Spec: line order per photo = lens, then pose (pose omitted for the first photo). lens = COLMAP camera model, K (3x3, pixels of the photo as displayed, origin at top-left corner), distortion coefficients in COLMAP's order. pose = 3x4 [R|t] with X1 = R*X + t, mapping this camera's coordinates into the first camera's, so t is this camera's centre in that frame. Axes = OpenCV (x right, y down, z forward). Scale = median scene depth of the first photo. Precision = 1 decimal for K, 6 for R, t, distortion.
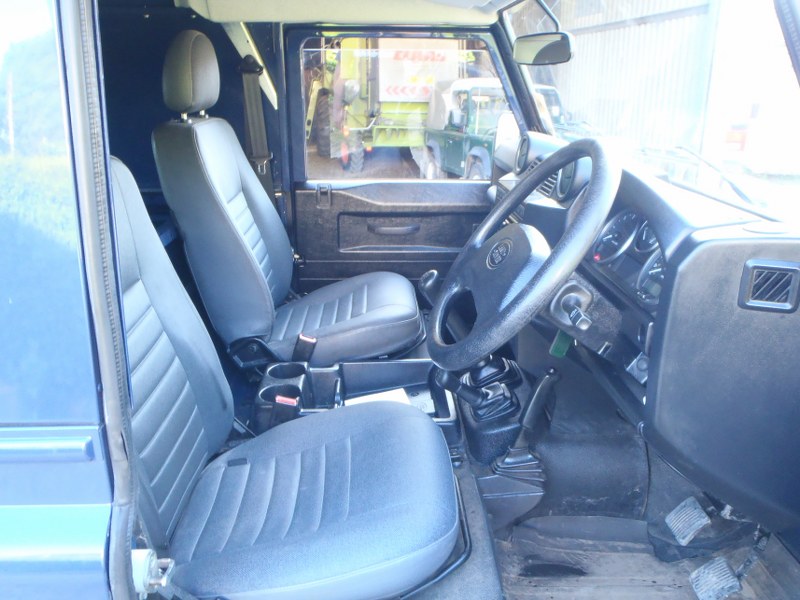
lens RADIAL K [[652.9, 0, 400.0], [0, 652.9, 300.0], [0, 0, 1]] dist [-0.006430, -0.007503]
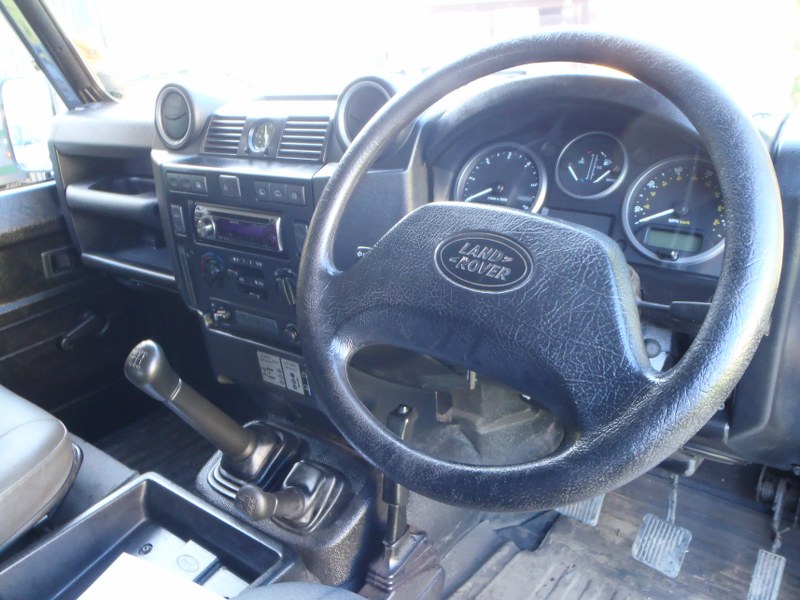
lens RADIAL K [[652.9, 0, 400.0], [0, 652.9, 300.0], [0, 0, 1]] dist [-0.006430, -0.007503]
pose [[0.631256, -0.341591, 0.696299, -0.191962], [0.314036, 0.933471, 0.173241, -0.111235], [-0.709152, 0.109304, 0.696531, 0.476658]]
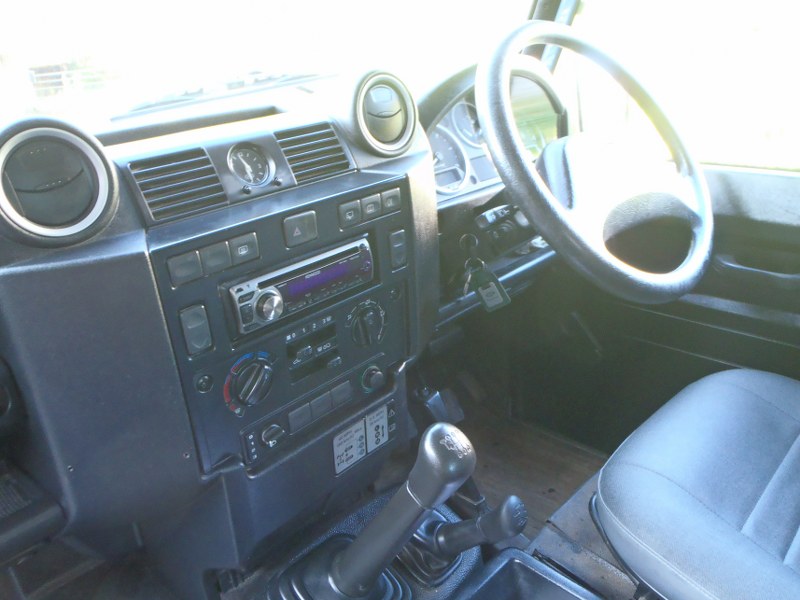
lens RADIAL K [[652.9, 0, 400.0], [0, 652.9, 300.0], [0, 0, 1]] dist [-0.006430, -0.007503]
pose [[-0.706499, -0.250076, 0.662058, -0.178578], [0.265593, 0.773426, 0.575563, -0.384428], [-0.655987, 0.582472, -0.480007, 1.294928]]
